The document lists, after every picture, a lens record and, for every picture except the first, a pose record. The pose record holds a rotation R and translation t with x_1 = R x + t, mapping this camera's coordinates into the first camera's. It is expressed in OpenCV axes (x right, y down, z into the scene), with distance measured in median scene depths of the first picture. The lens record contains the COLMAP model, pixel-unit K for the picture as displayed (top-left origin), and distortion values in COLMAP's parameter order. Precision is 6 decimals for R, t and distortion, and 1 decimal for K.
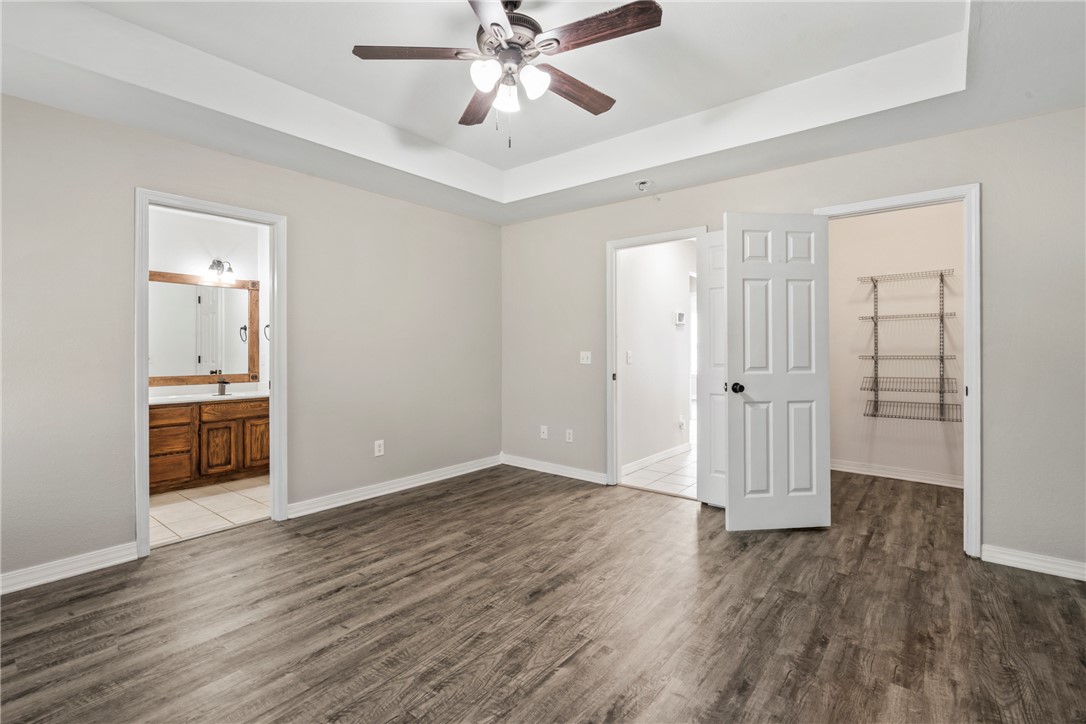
lens RADIAL K [[504.1, 0, 543.7], [0, 504.1, 353.9], [0, 0, 1]] dist [-0.000916, 0.000065]
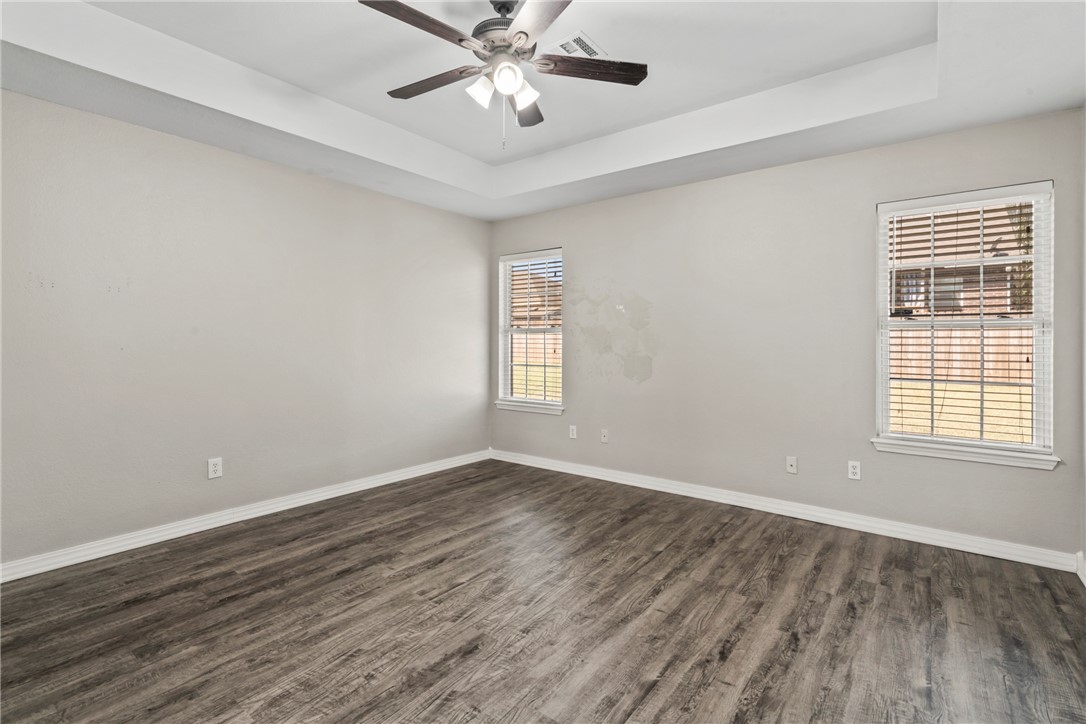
lens RADIAL K [[504.1, 0, 543.7], [0, 504.1, 353.9], [0, 0, 1]] dist [-0.000916, 0.000065]
pose [[-0.999745, -0.001474, -0.022546, -0.124847], [-0.002251, 0.999404, 0.034461, -0.025224], [0.022482, 0.034503, -0.999152, 1.956865]]
